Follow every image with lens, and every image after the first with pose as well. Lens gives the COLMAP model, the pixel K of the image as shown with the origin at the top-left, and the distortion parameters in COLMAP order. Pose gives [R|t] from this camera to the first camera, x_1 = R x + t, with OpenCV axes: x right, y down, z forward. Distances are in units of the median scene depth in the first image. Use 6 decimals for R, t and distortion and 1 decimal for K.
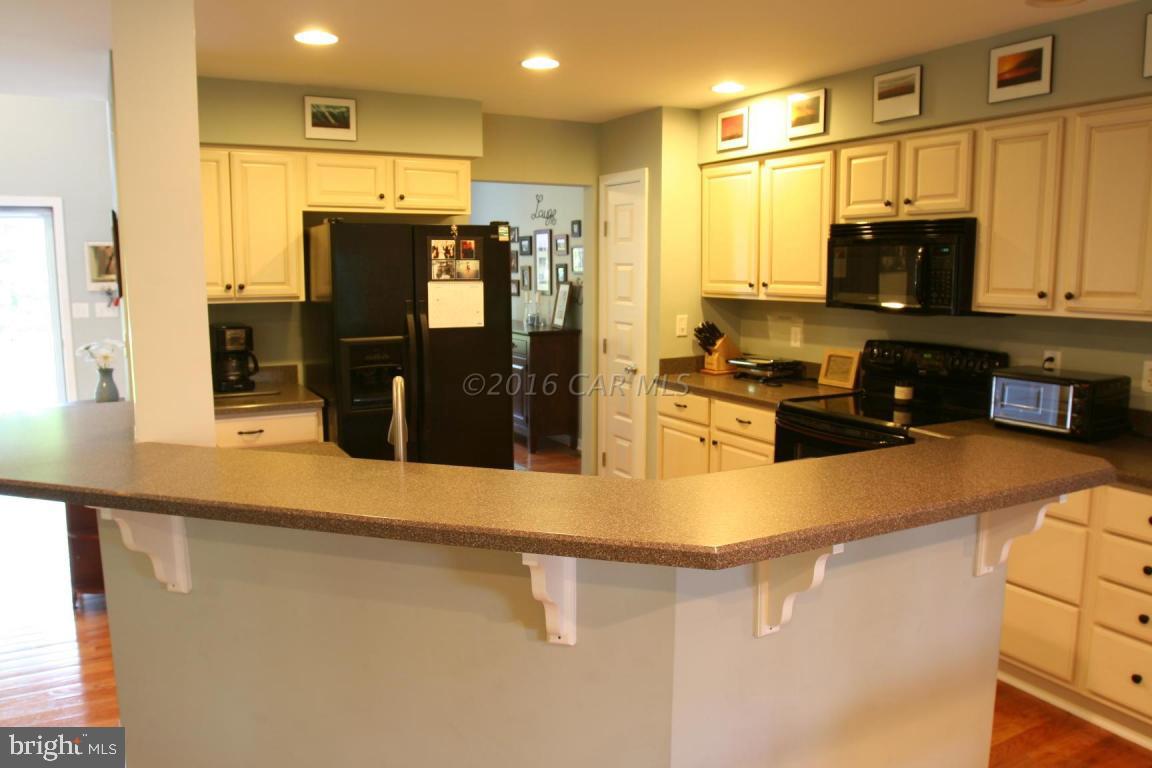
lens RADIAL K [[851.8, 0, 576.0], [0, 851.8, 384.0], [0, 0, 1]] dist [-0.107912, 0.076816]
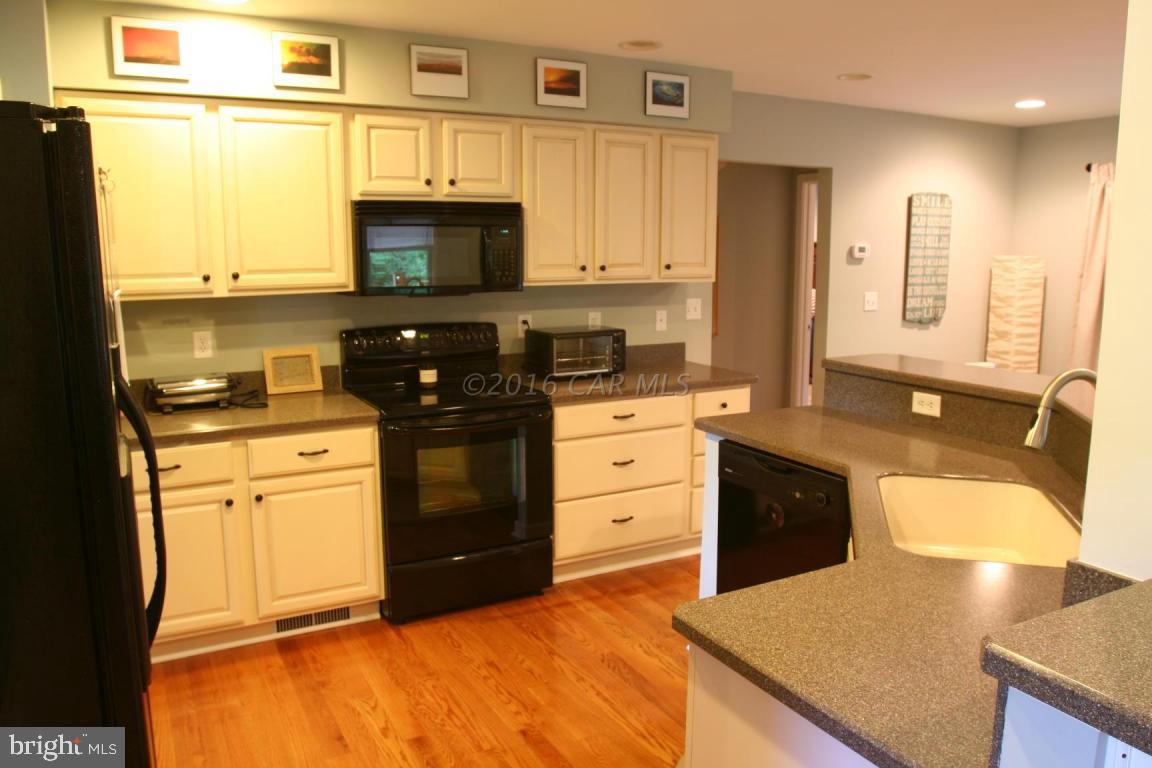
lens RADIAL K [[851.8, 0, 576.0], [0, 851.8, 384.0], [0, 0, 1]] dist [-0.107912, 0.076816]
pose [[0.001494, -0.163625, 0.986521, -0.618522], [0.139326, 0.976935, 0.161824, -0.121852], [-0.990245, 0.137207, 0.024257, 0.834942]]
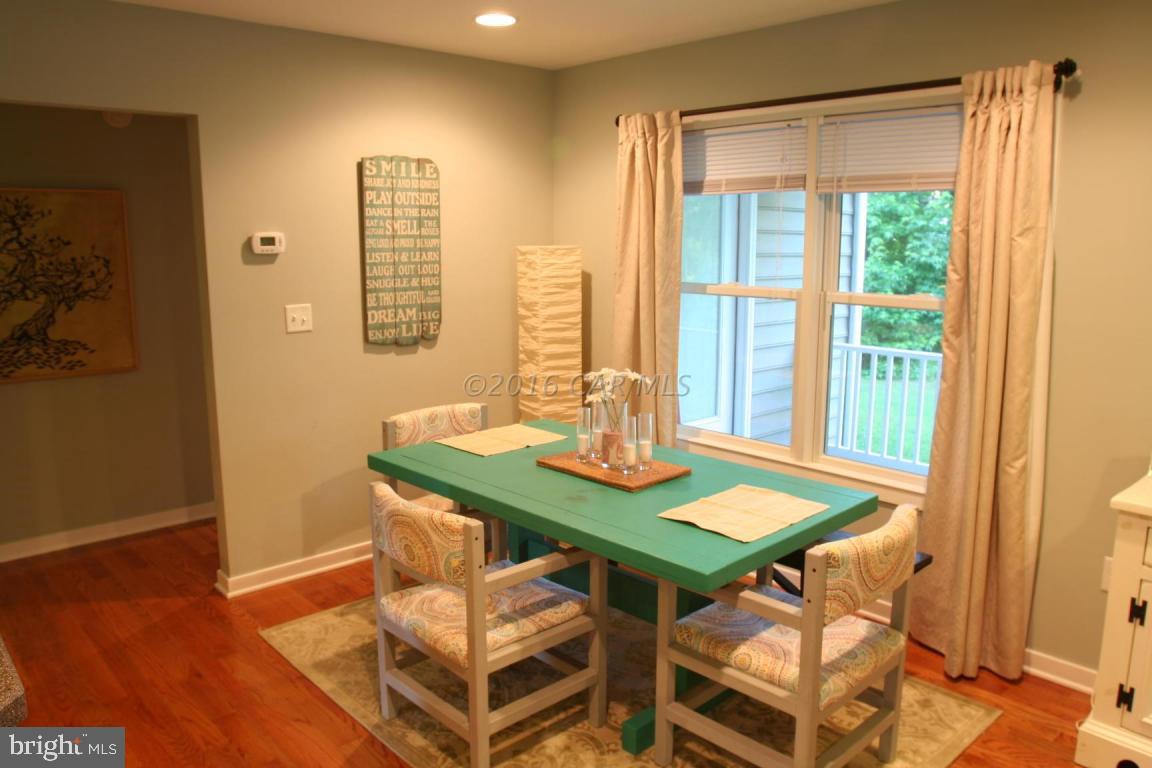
lens RADIAL K [[851.8, 0, 576.0], [0, 851.8, 384.0], [0, 0, 1]] dist [-0.107912, 0.076816]
pose [[-0.236357, -0.165189, 0.957522, -0.242645], [0.136399, 0.970045, 0.201018, -0.045495], [-0.962045, 0.178117, -0.206746, 0.332010]]
